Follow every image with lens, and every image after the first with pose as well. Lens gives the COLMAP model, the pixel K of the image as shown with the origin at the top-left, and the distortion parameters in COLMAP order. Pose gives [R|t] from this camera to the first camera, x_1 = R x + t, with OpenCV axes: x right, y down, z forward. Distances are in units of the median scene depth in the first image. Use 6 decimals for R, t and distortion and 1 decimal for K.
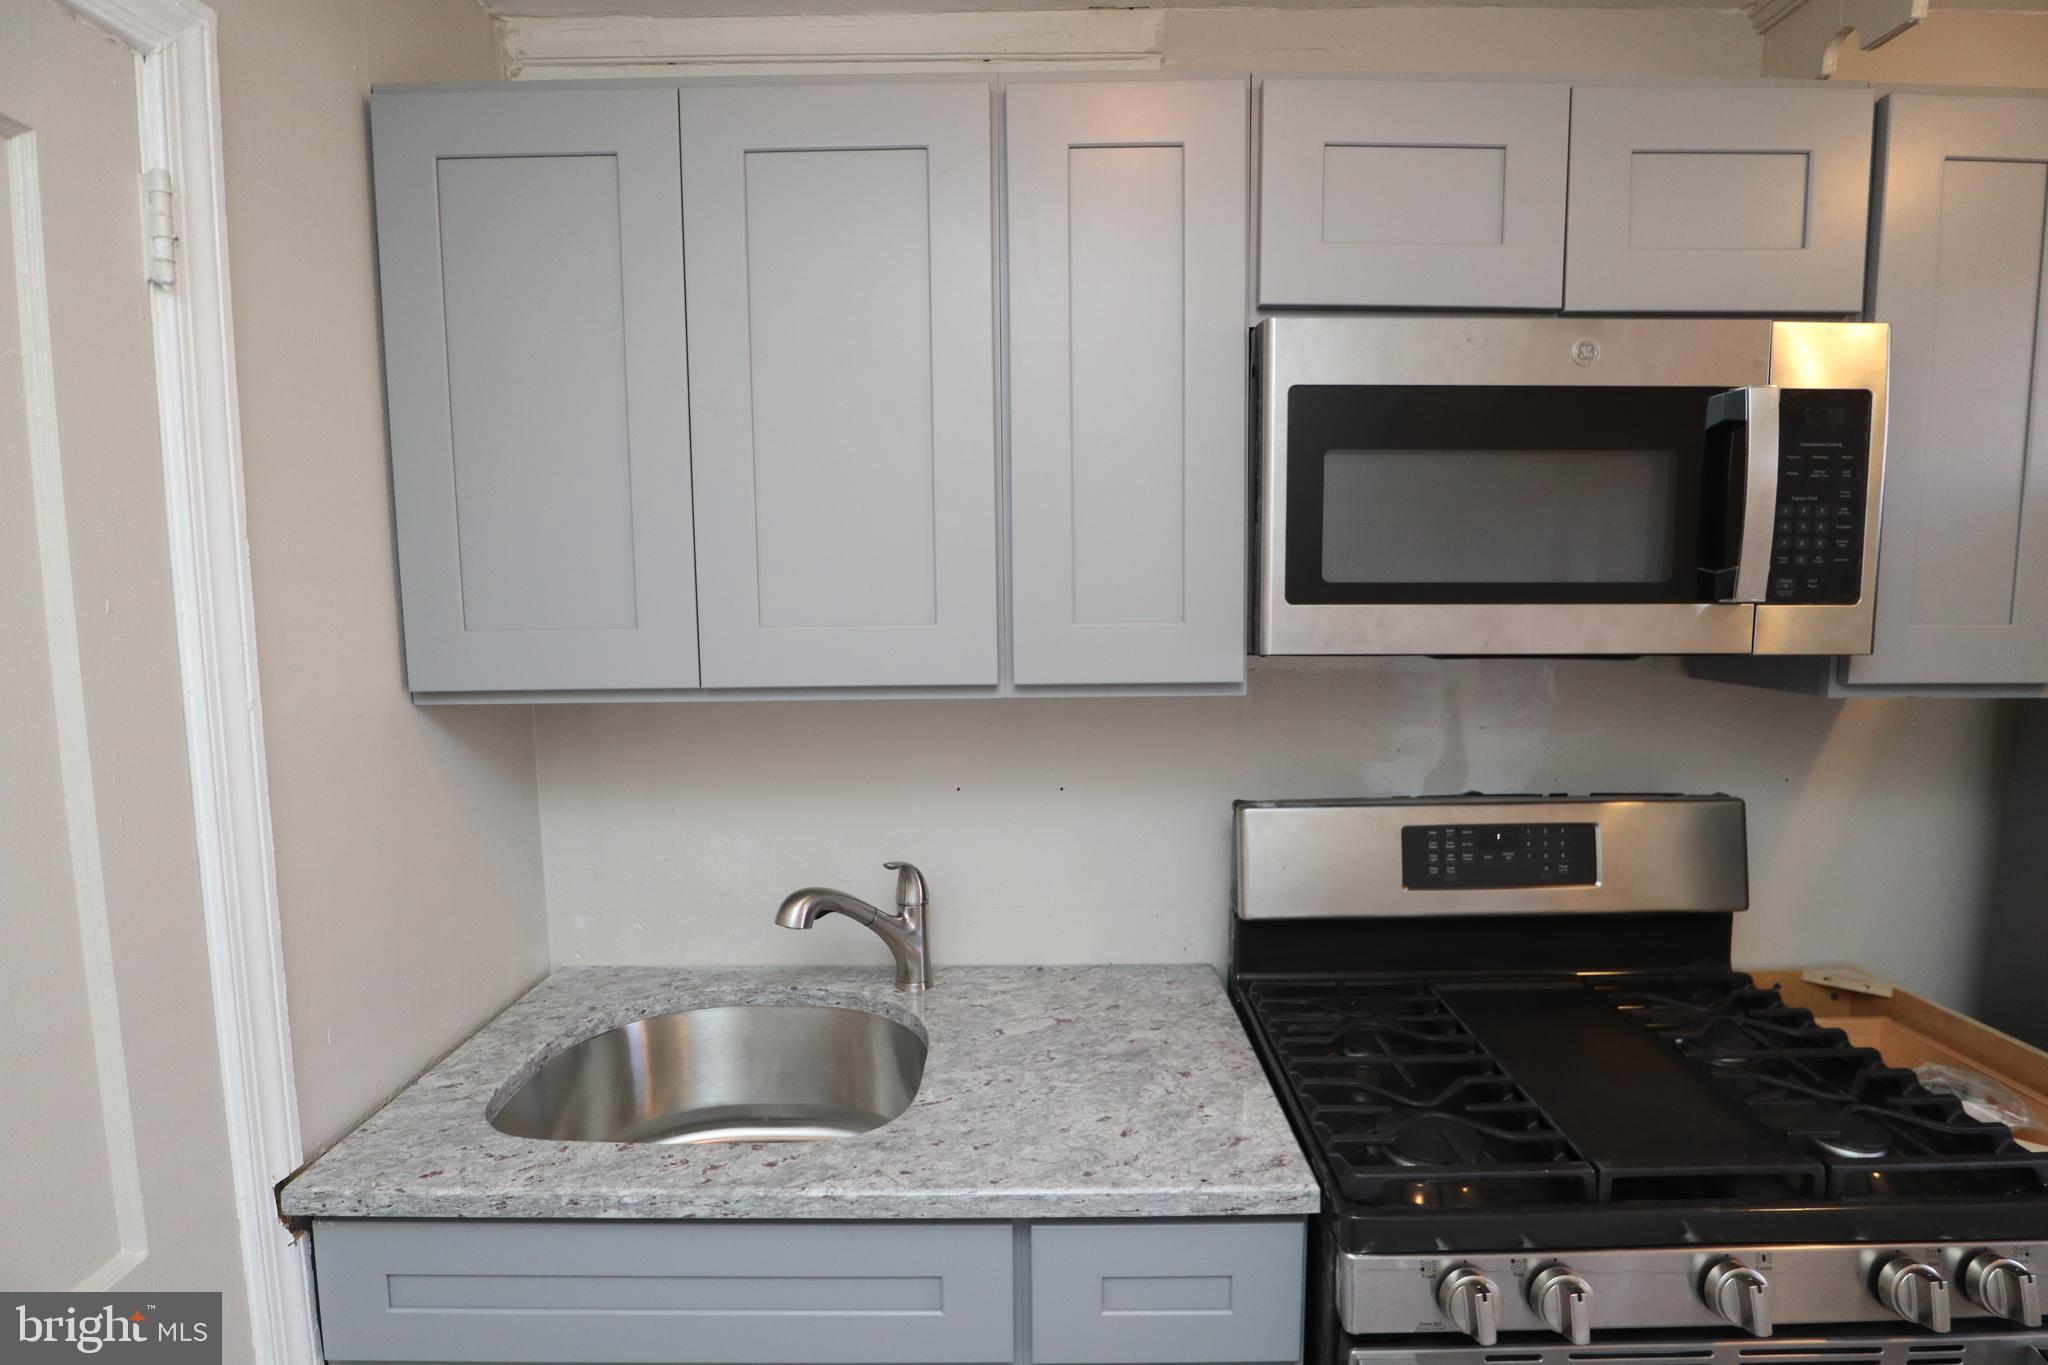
lens RADIAL K [[1044.4, 0, 1032.2], [0, 1044.4, 693.9], [0, 0, 1]] dist [-0.045701, 0.015528]
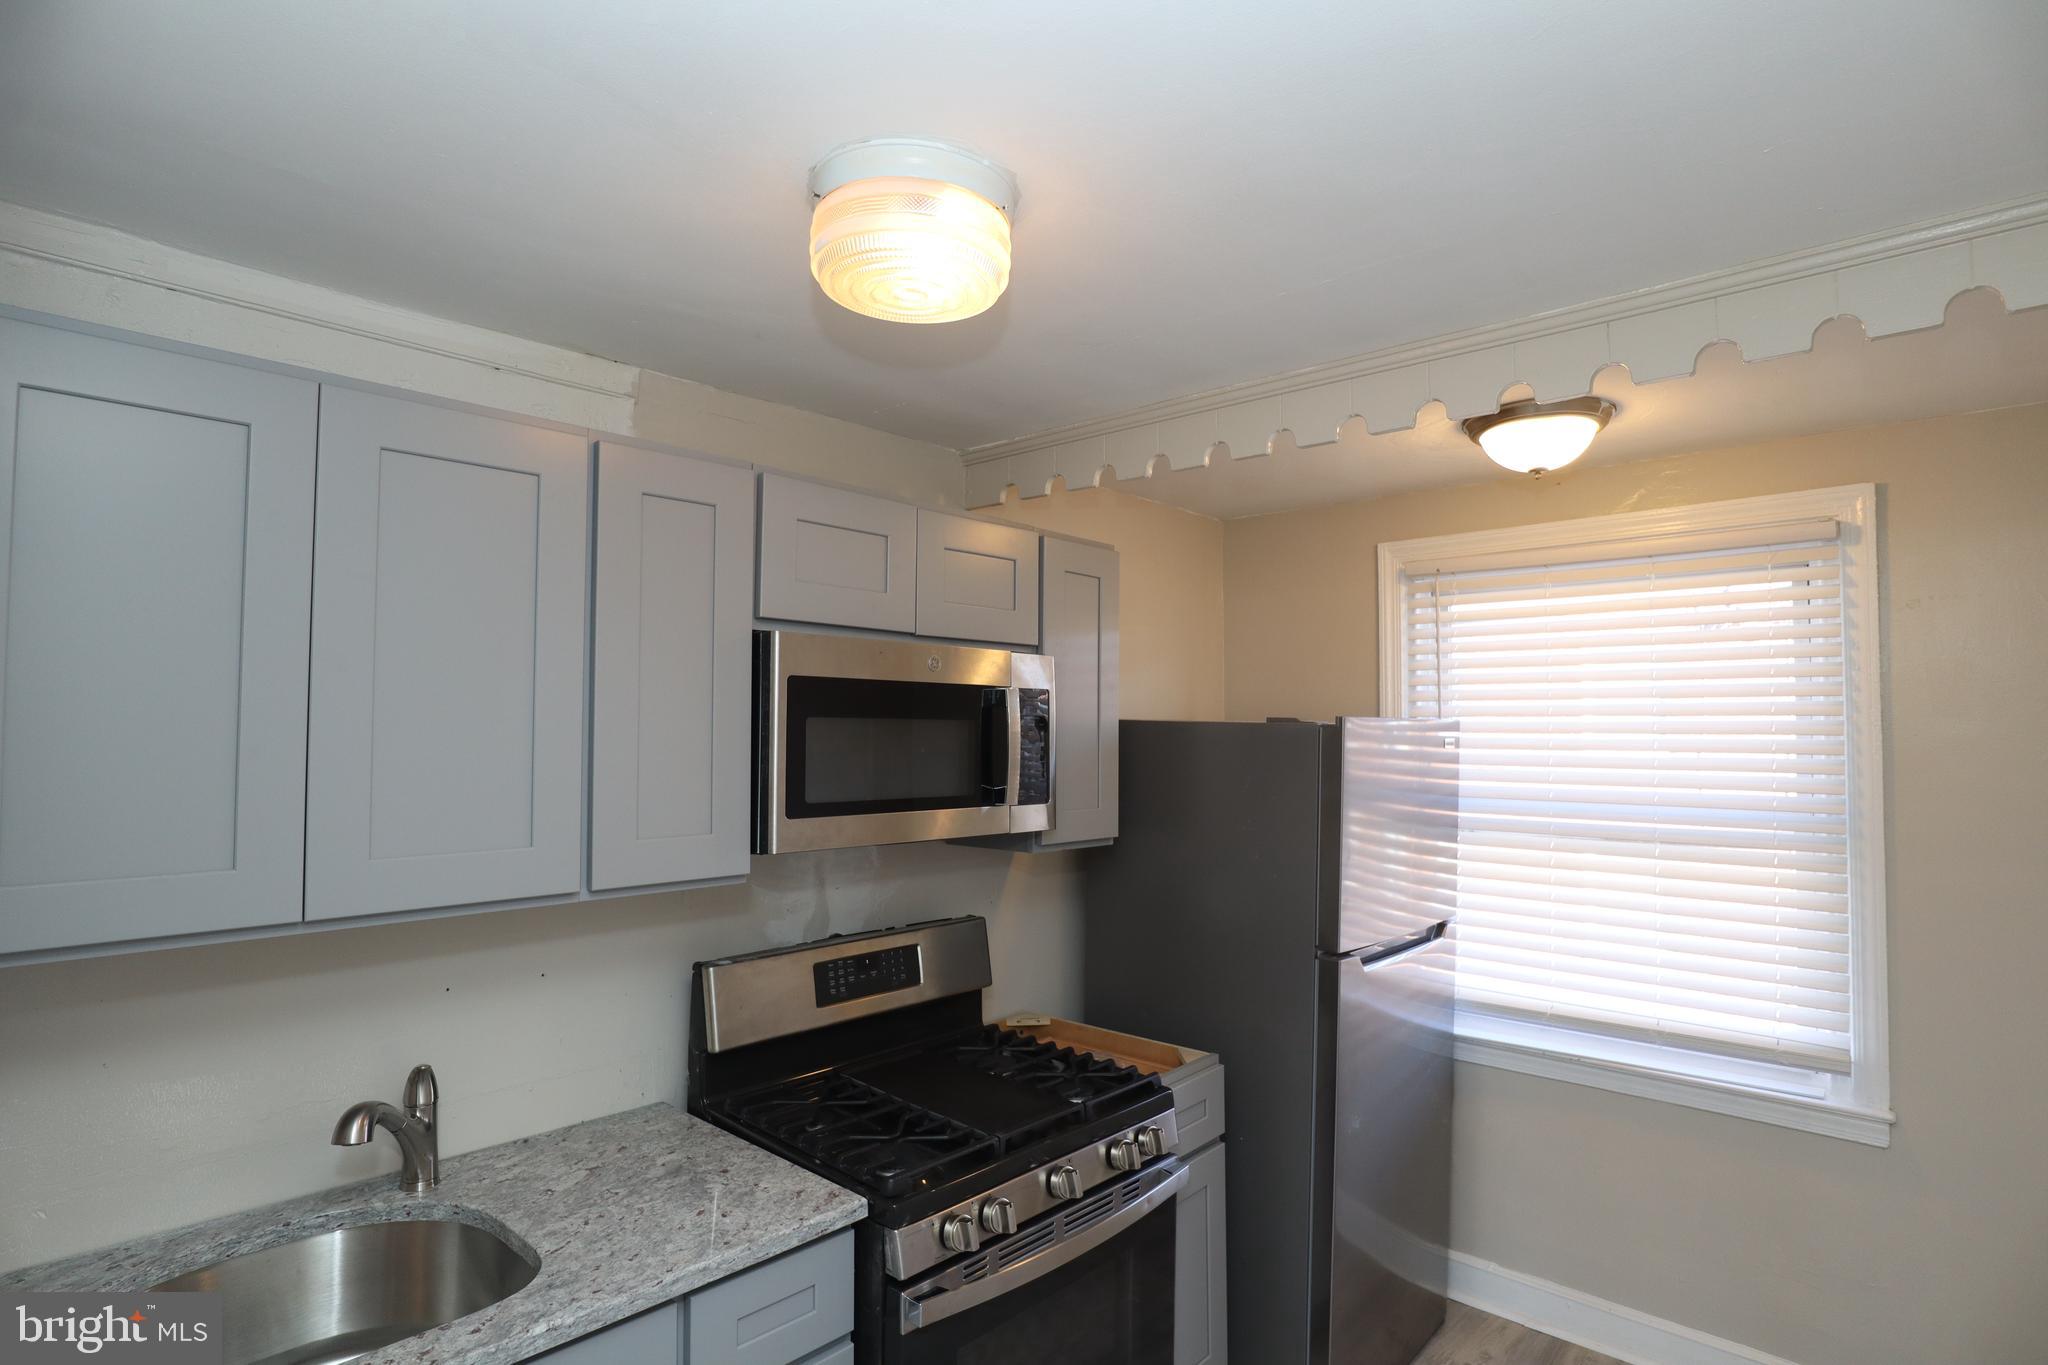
lens RADIAL K [[1049.9, 0, 1016.6], [0, 1049.9, 683.0], [0, 0, 1]] dist [-0.050773, 0.017814]
pose [[0.683336, 0.044567, 0.728743, -0.620833], [0.067866, 0.989936, -0.124178, -0.068766], [-0.726943, 0.134312, 0.673434, -0.269563]]
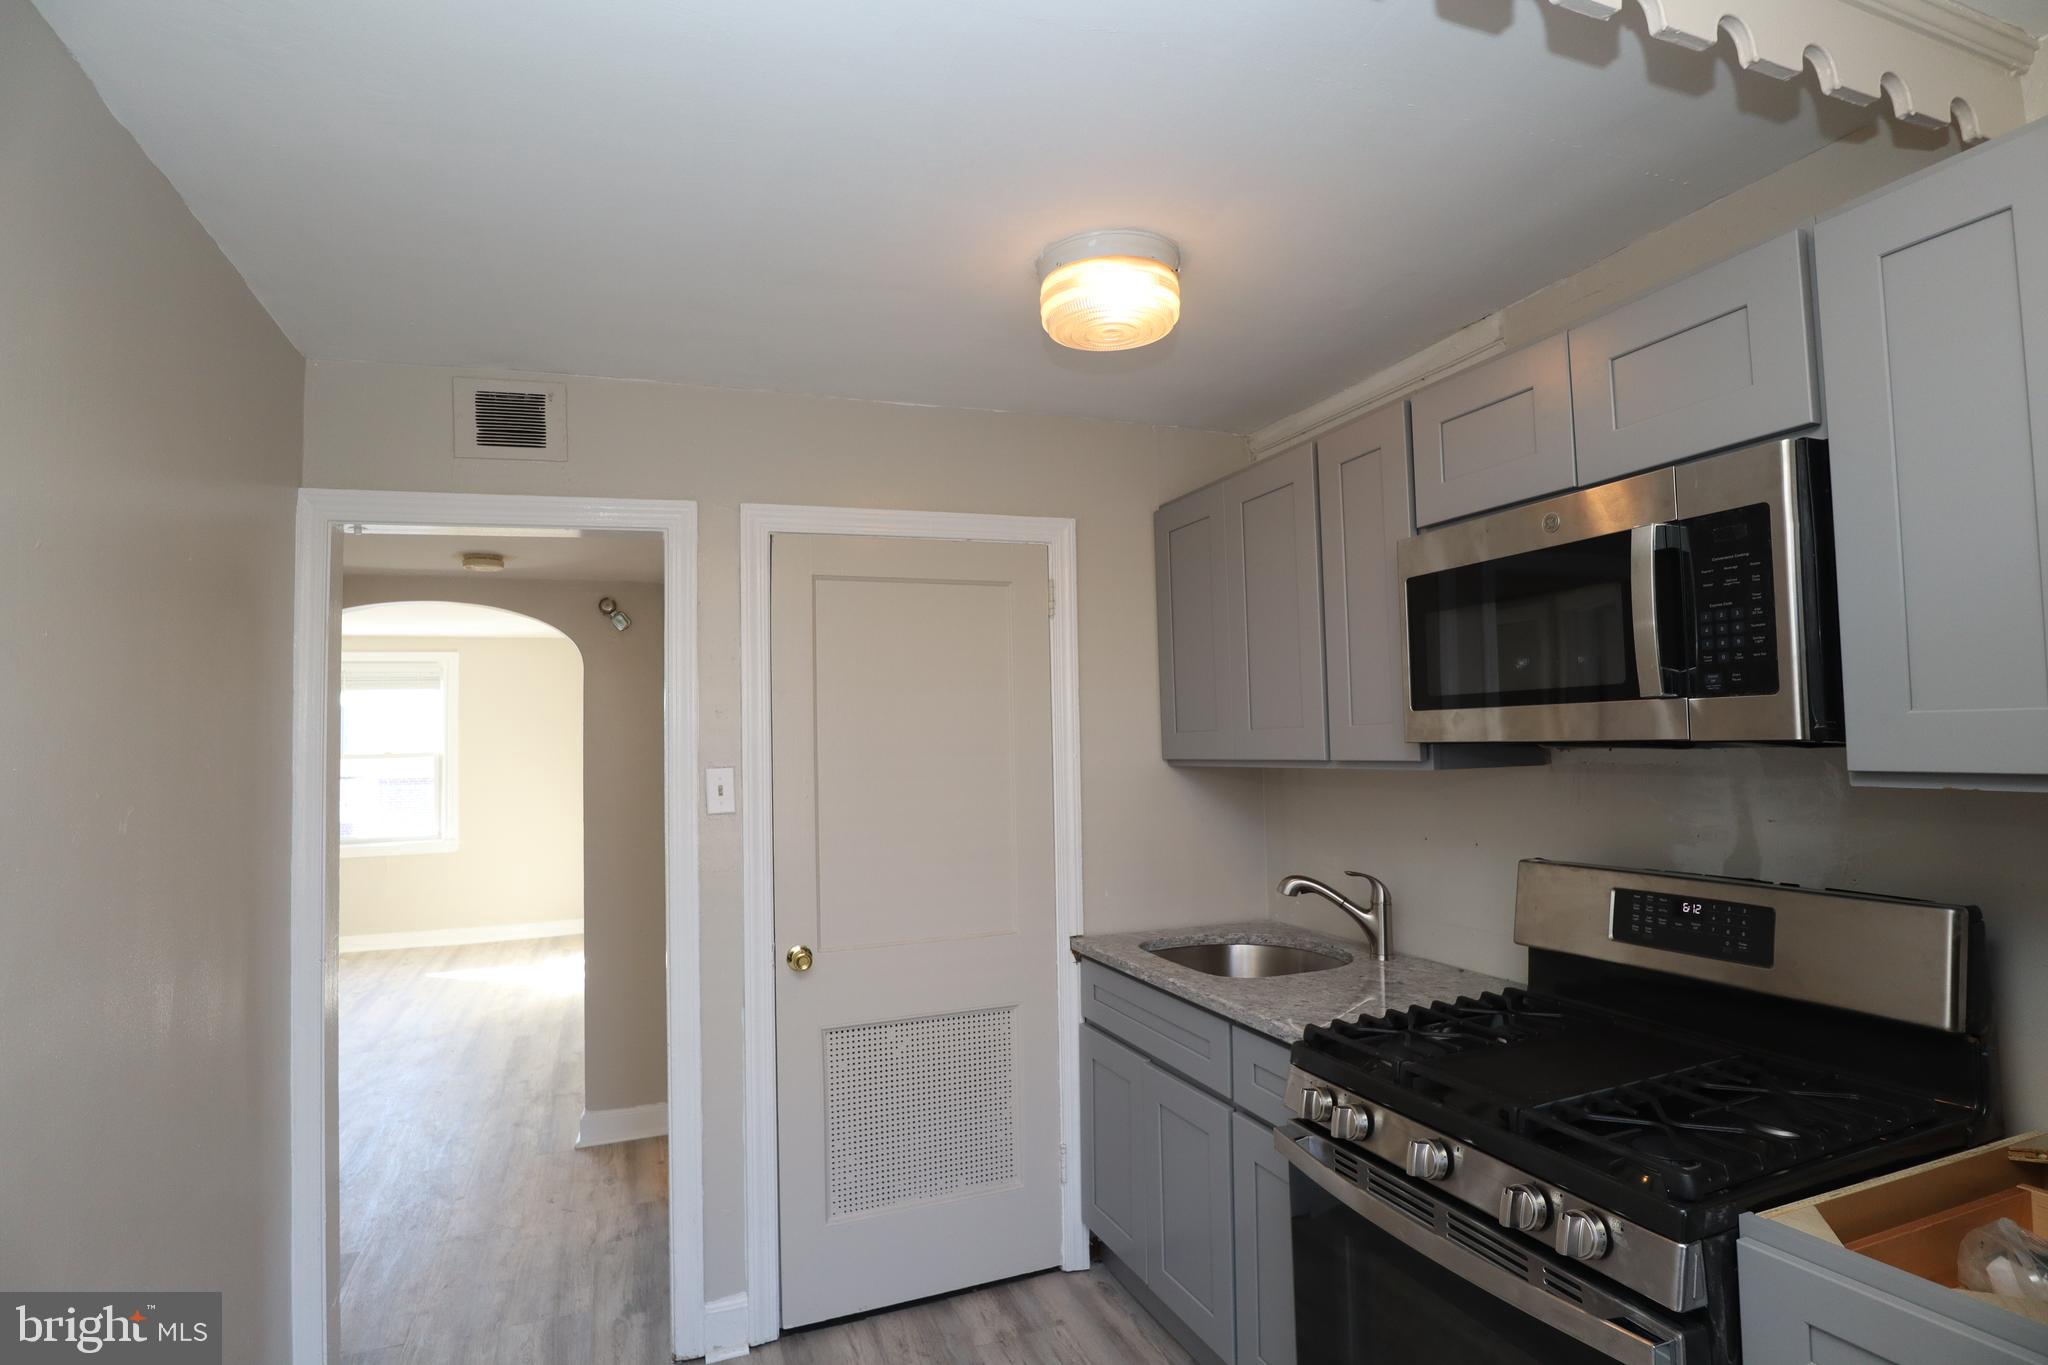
lens RADIAL K [[1034.1, 0, 1025.4], [0, 1034.1, 695.2], [0, 0, 1]] dist [-0.042289, 0.011550]
pose [[0.363563, -0.041655, -0.930638, 1.483460], [-0.079663, 0.993950, -0.075610, 0.057578], [0.928157, 0.101626, 0.358045, -0.124535]]
